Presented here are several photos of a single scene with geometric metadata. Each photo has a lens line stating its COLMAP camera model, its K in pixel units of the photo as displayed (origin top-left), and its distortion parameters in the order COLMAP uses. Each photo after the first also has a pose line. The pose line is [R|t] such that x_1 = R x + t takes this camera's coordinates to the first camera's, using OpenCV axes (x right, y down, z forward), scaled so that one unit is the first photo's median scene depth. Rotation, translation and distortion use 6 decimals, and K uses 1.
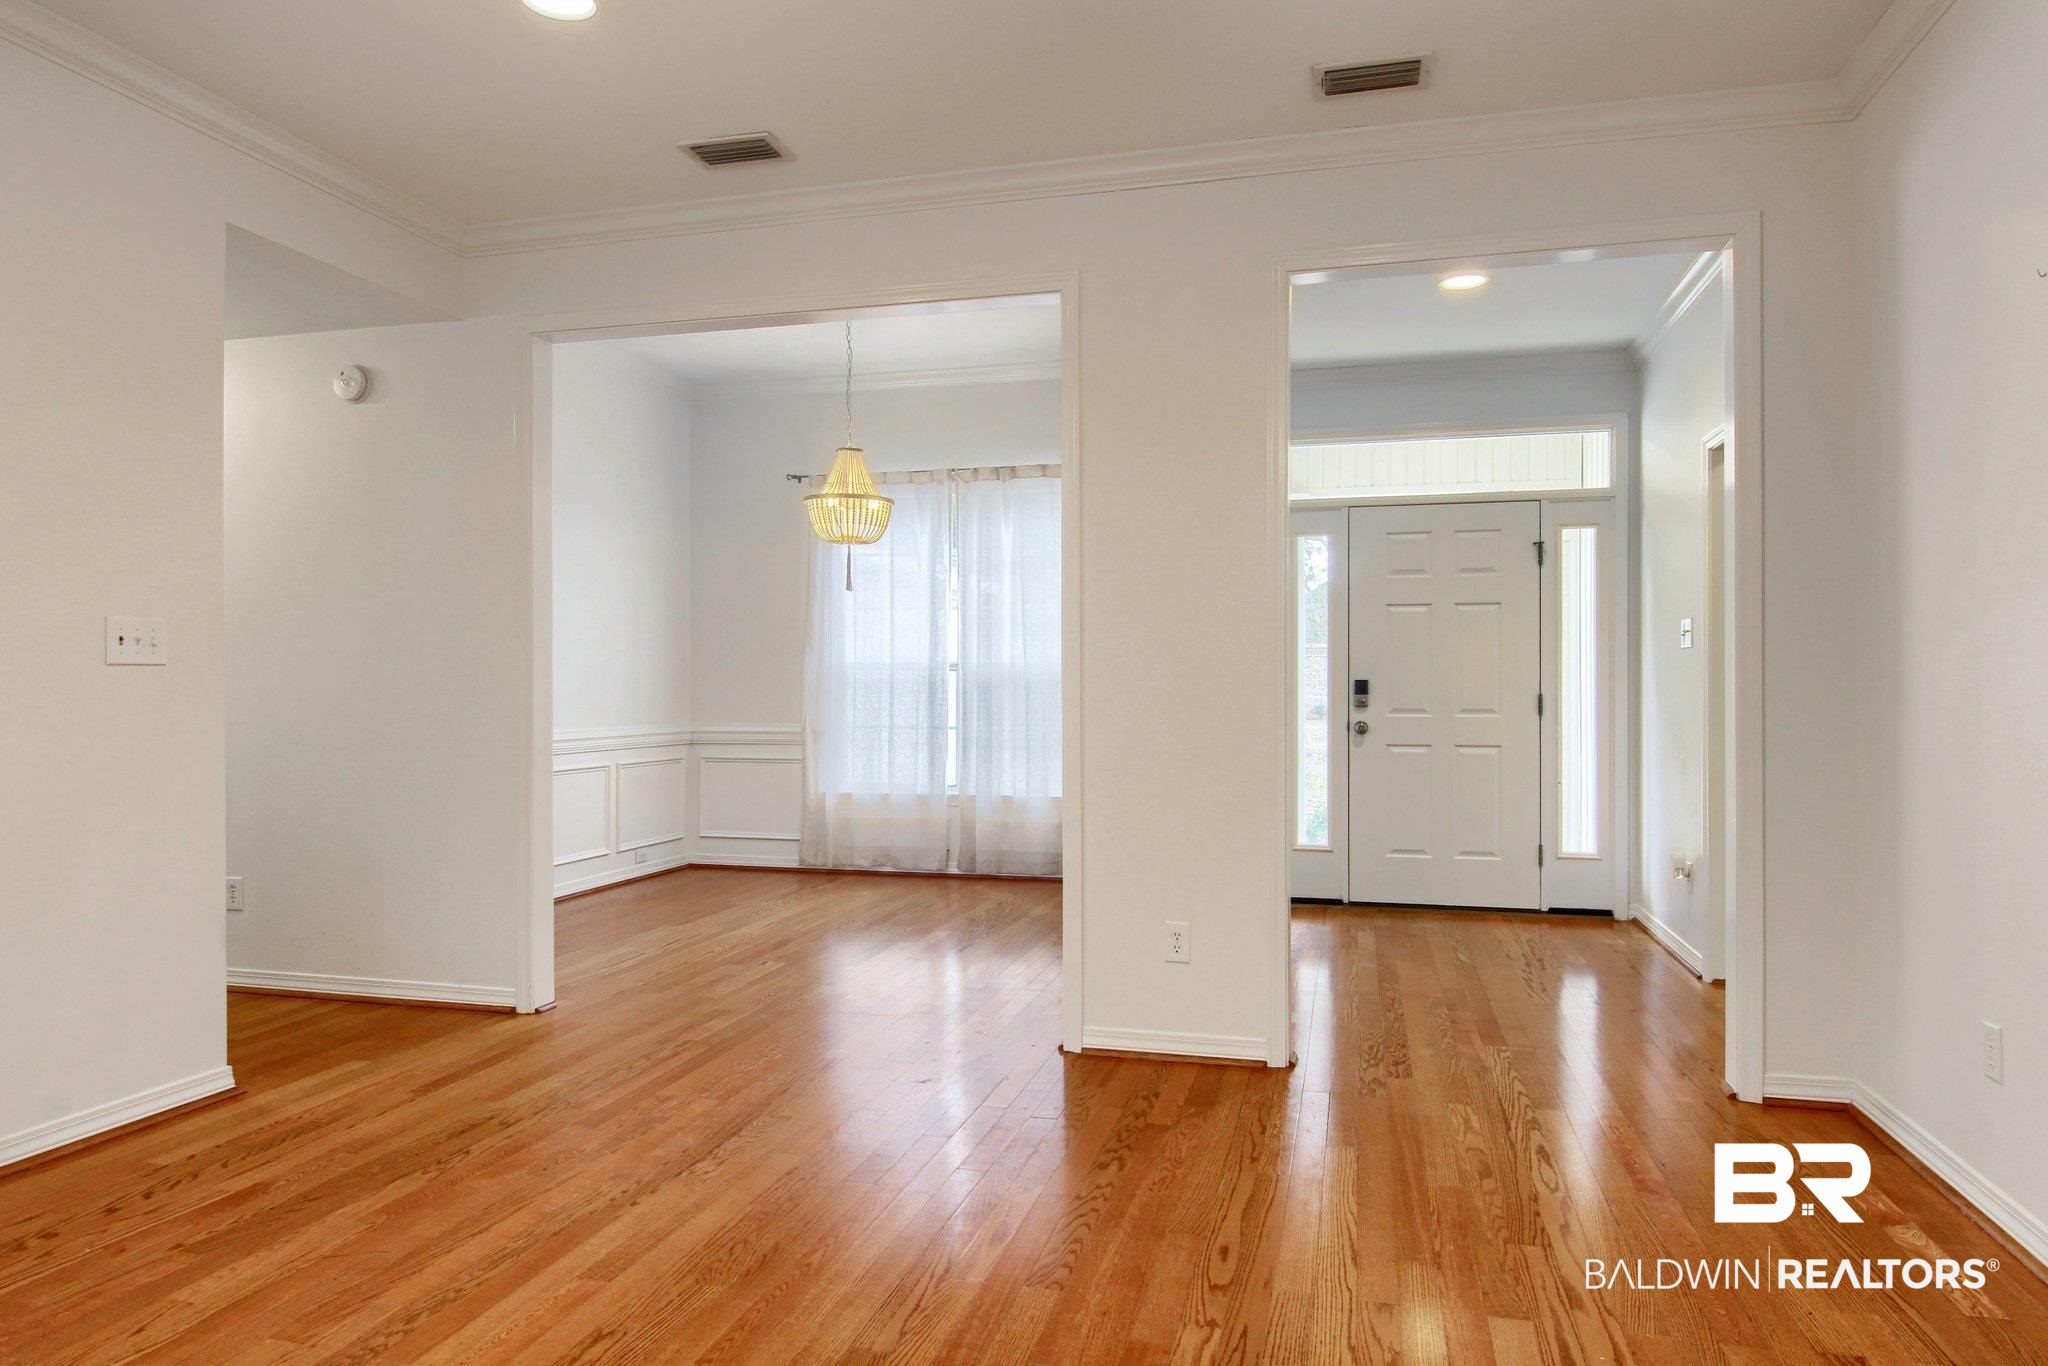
lens RADIAL K [[1339.5, 0, 1034.8], [0, 1339.5, 683.5], [0, 0, 1]] dist [0.031926, 0.000287]
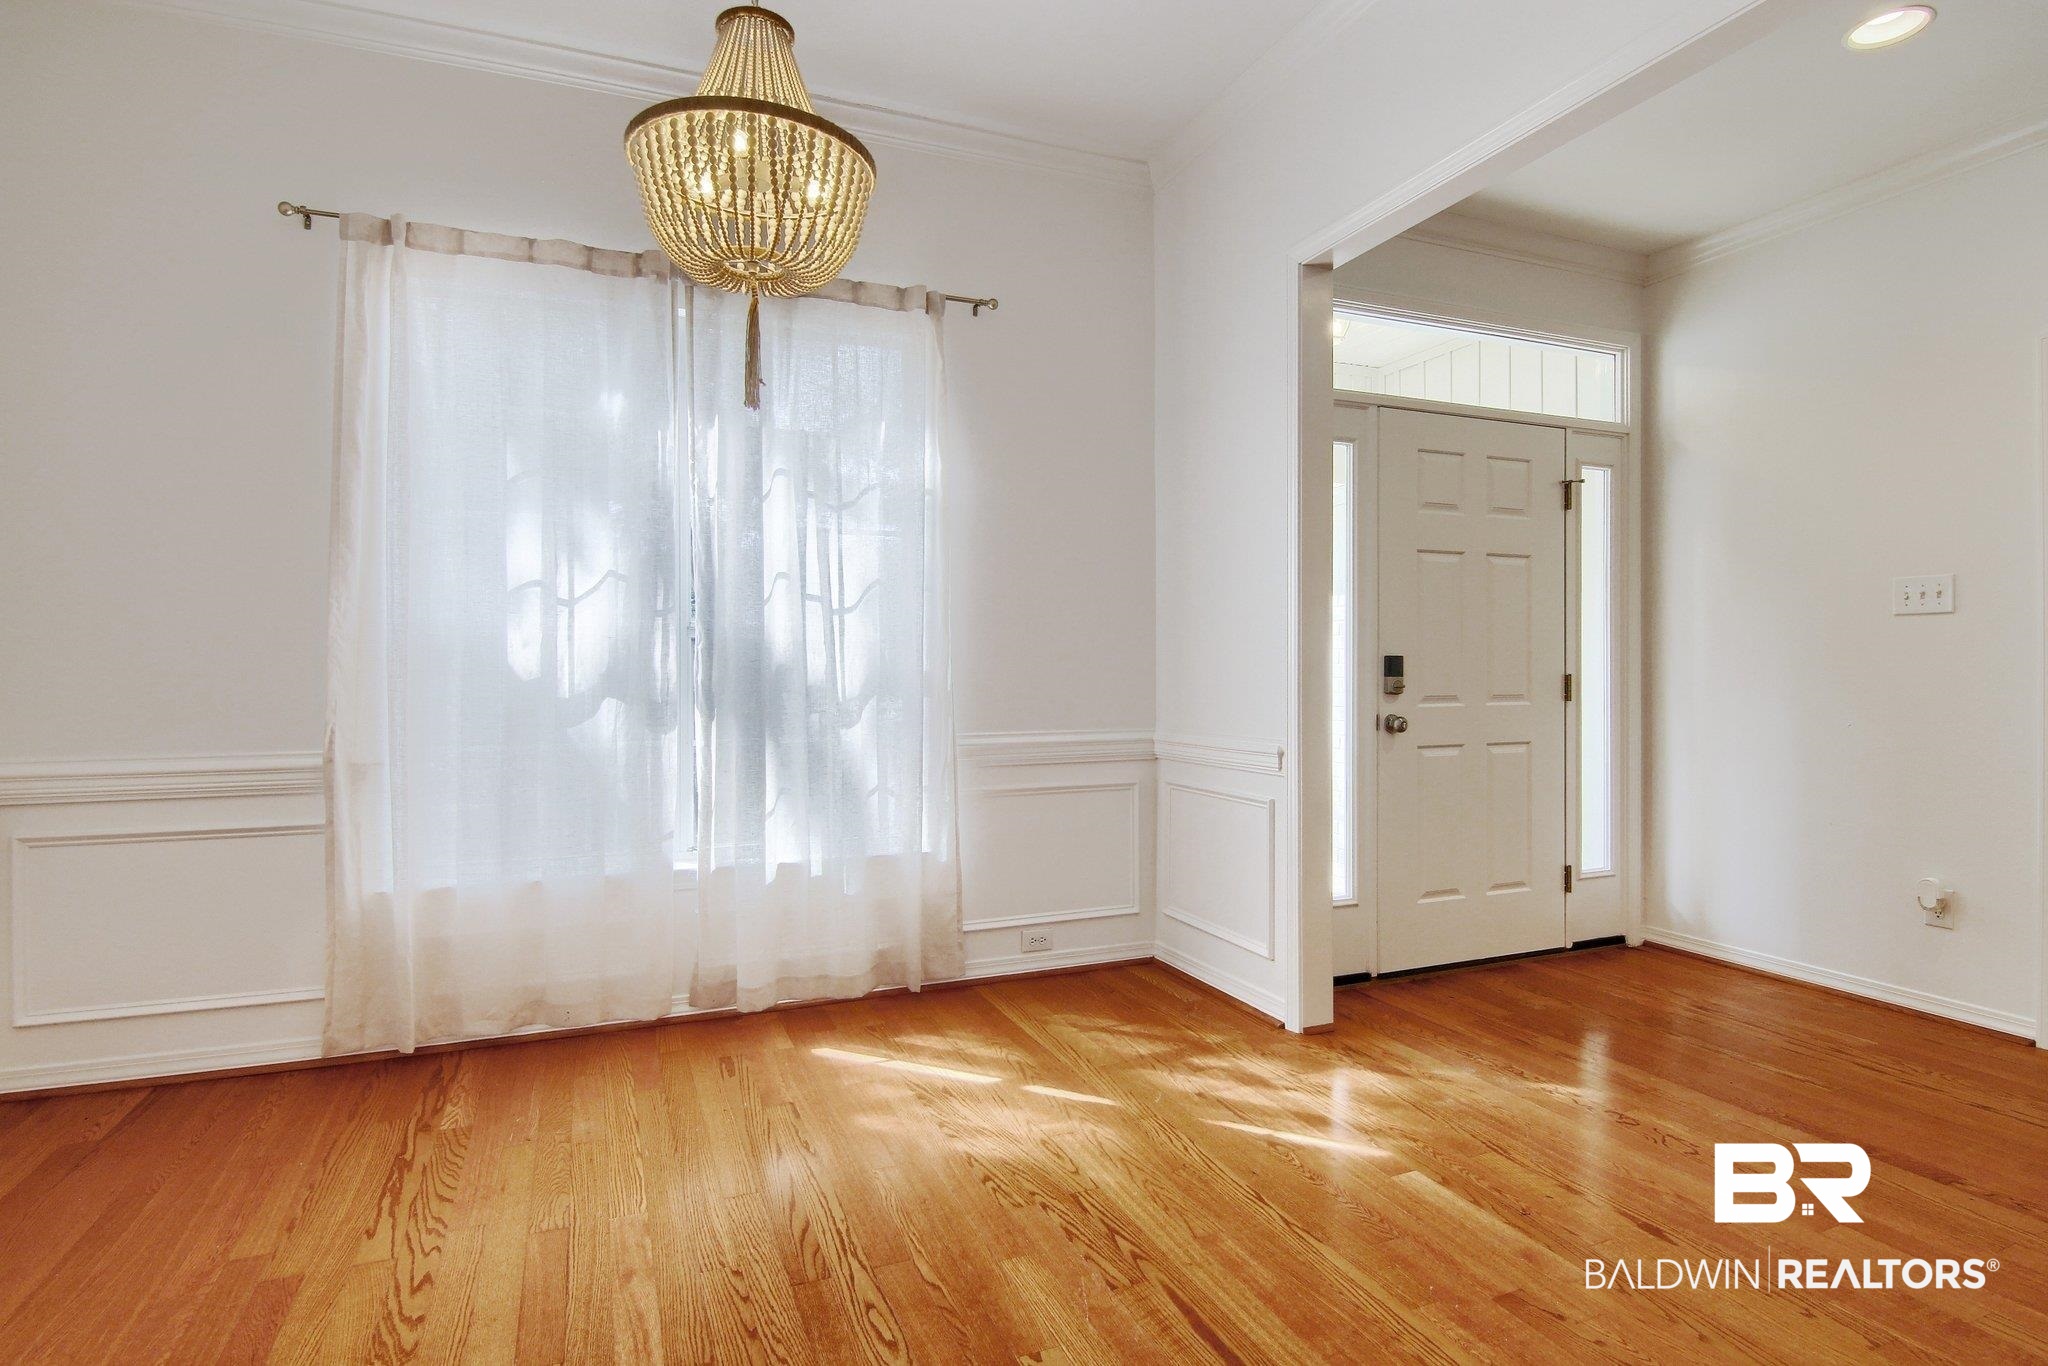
lens RADIAL K [[1055.7, 0, 1031.5], [0, 1055.7, 681.5], [0, 0, 1]] dist [0.004691, -0.009685]
pose [[0.794968, -0.006809, 0.606613, -0.210176], [0.003607, 0.999972, 0.006497, 0.005800], [-0.606641, -0.002977, 0.794971, 0.590601]]
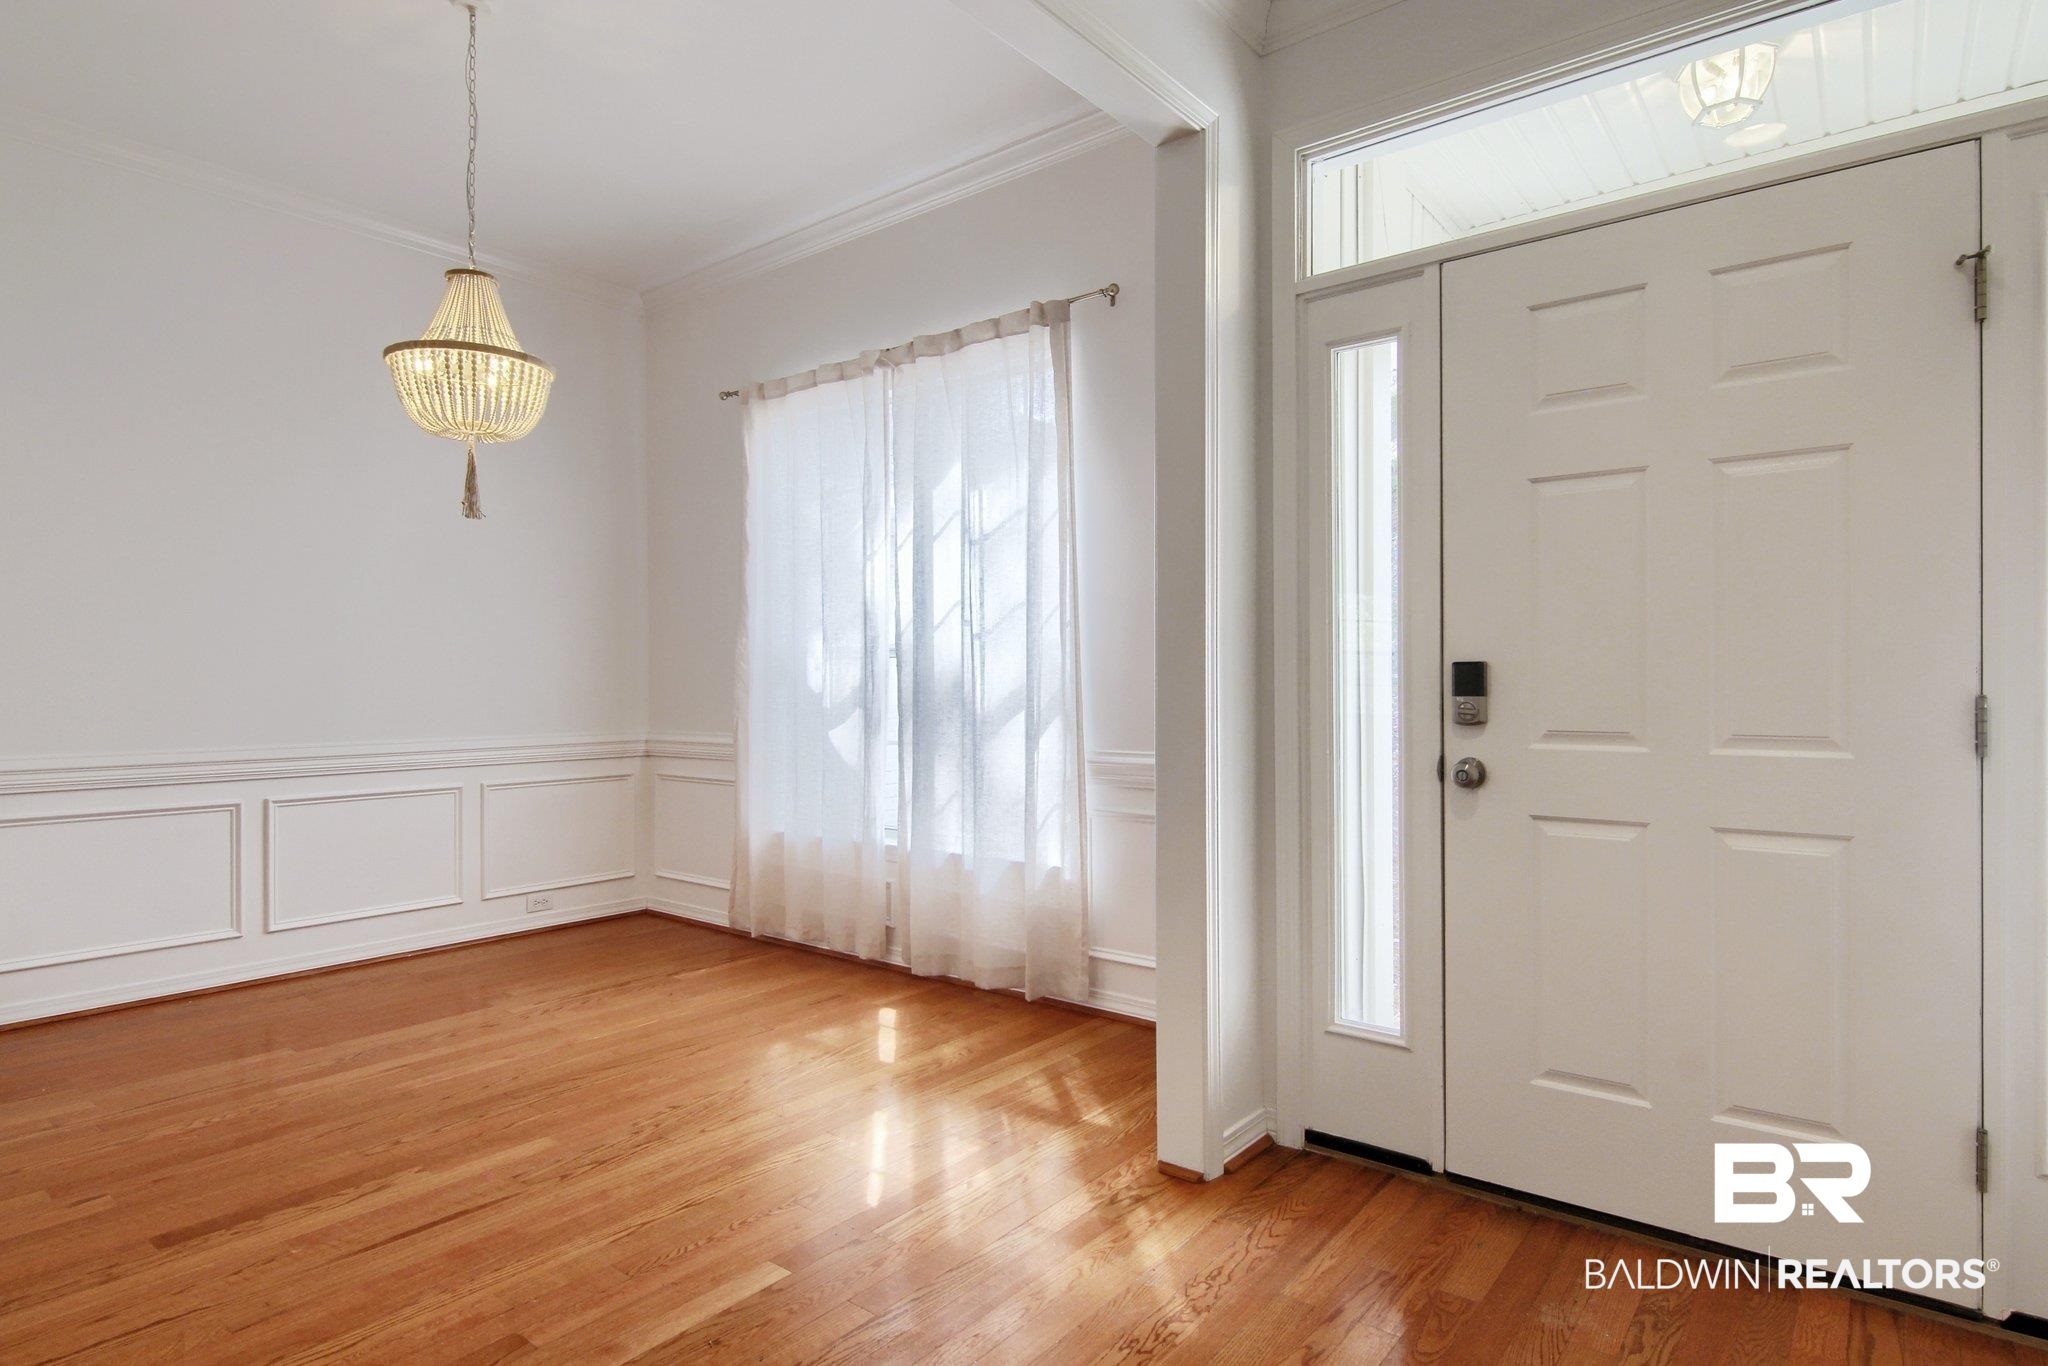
lens RADIAL K [[1132.3, 0, 1011.0], [0, 1132.3, 683.7], [0, 0, 1]] dist [0.012581, -0.014231]
pose [[0.904503, -0.004676, -0.426442, 0.231617], [0.008072, 0.999948, 0.006158, 0.000749], [0.426392, -0.009012, 0.904494, 0.531973]]
